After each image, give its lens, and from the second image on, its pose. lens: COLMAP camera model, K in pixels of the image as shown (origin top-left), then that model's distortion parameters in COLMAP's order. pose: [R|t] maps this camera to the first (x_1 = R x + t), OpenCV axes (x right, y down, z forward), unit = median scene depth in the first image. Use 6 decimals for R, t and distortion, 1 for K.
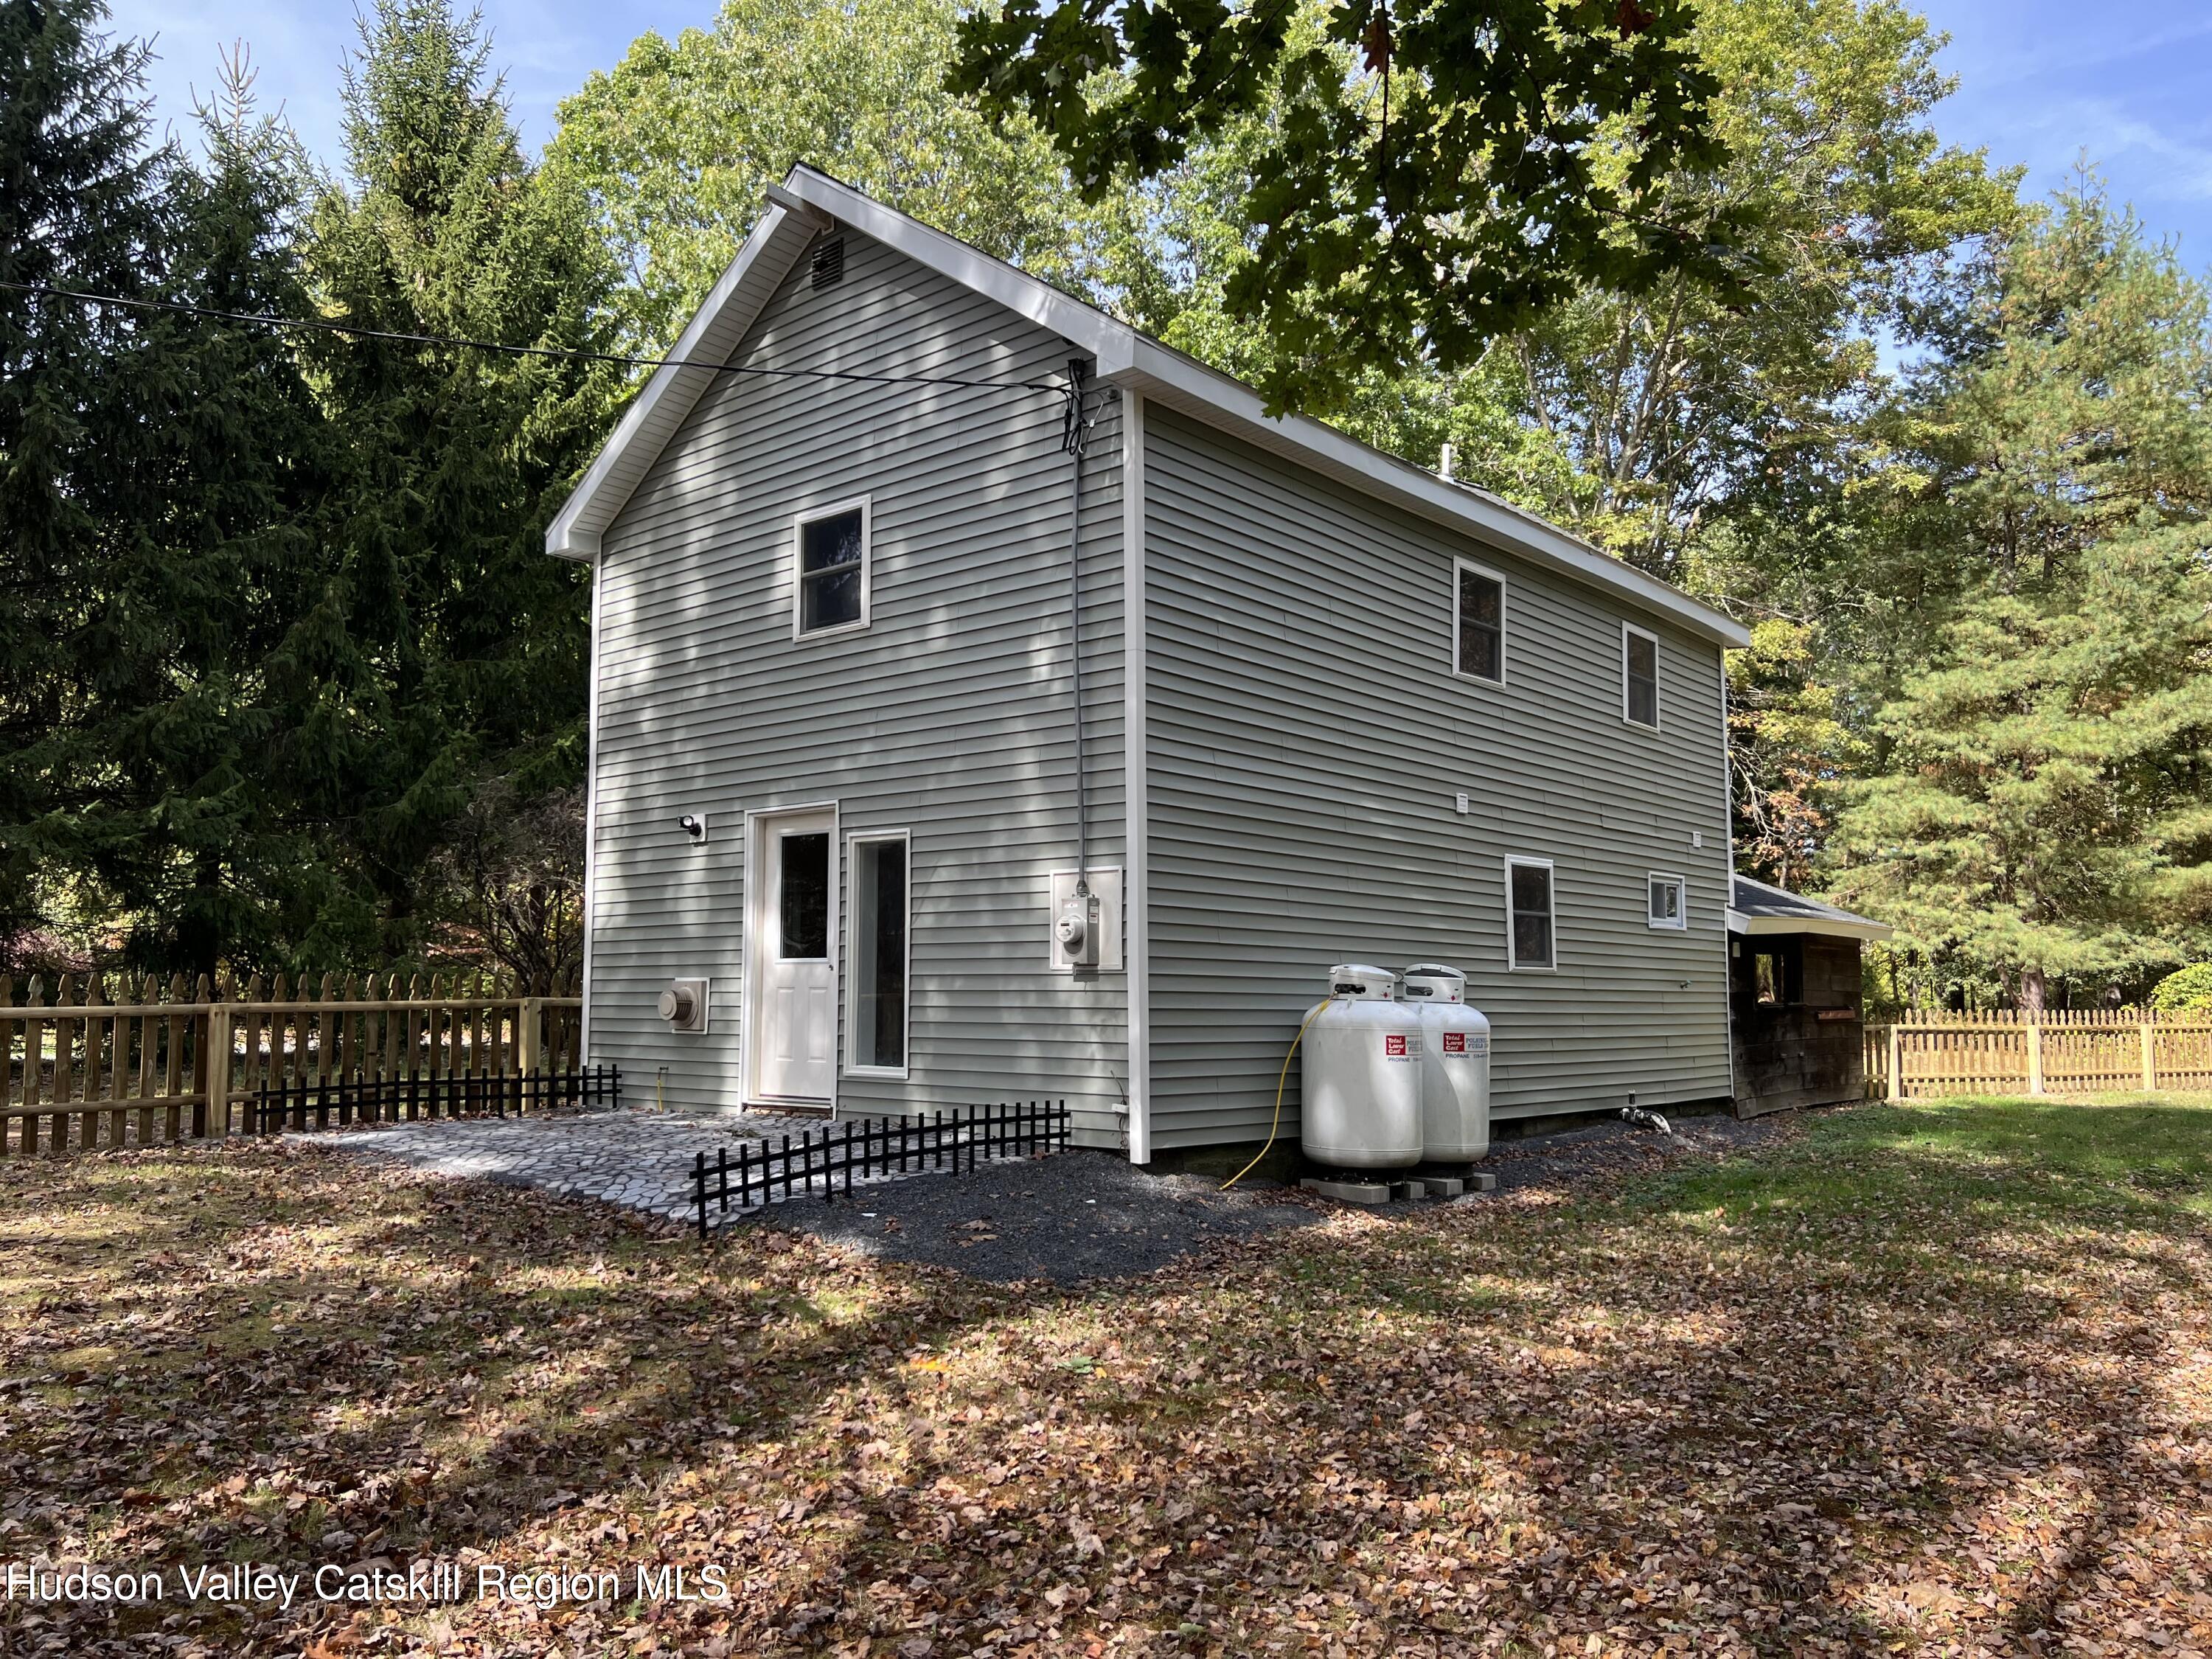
lens RADIAL K [[1658.0, 0, 1106.0], [0, 1658.0, 829.5], [0, 0, 1]] dist [0.059500, -0.054162]
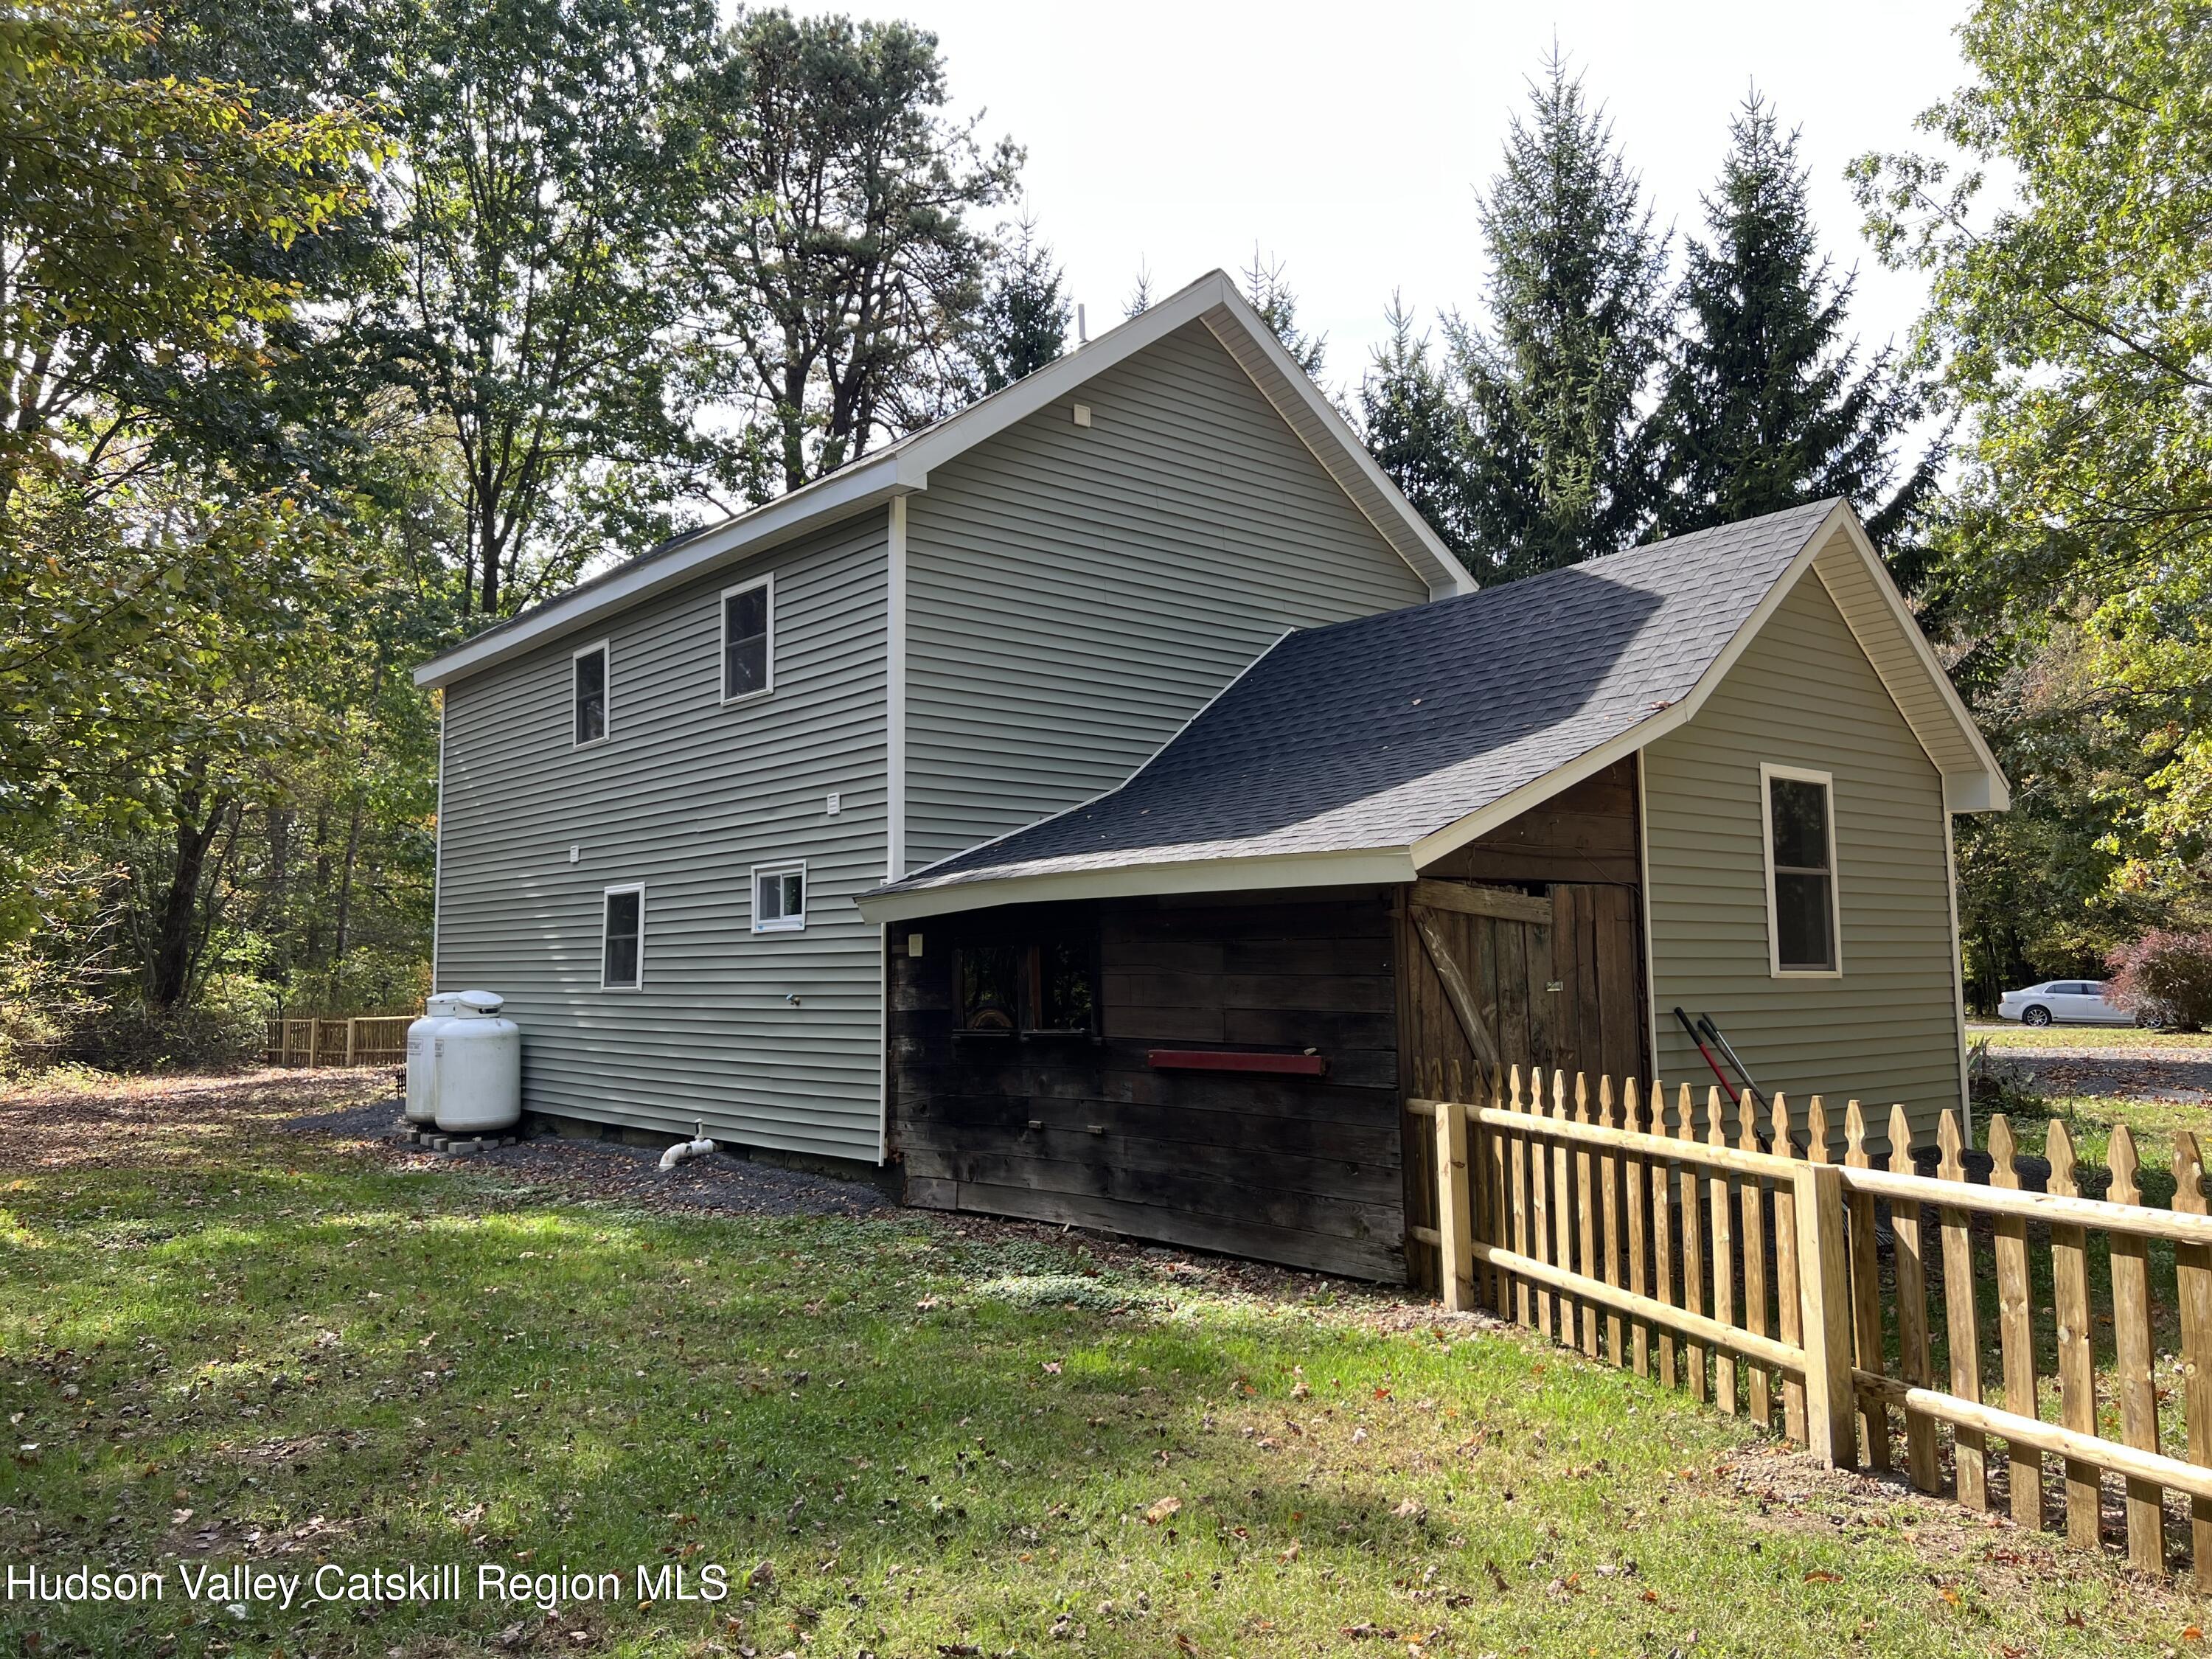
lens RADIAL K [[1658.0, 0, 1106.0], [0, 1658.0, 829.5], [0, 0, 1]] dist [0.059500, -0.054162]
pose [[-0.160482, -0.087401, -0.983162, 1.250892], [0.111121, 0.988140, -0.105982, 0.128494], [0.980764, -0.126258, -0.148867, 1.448915]]
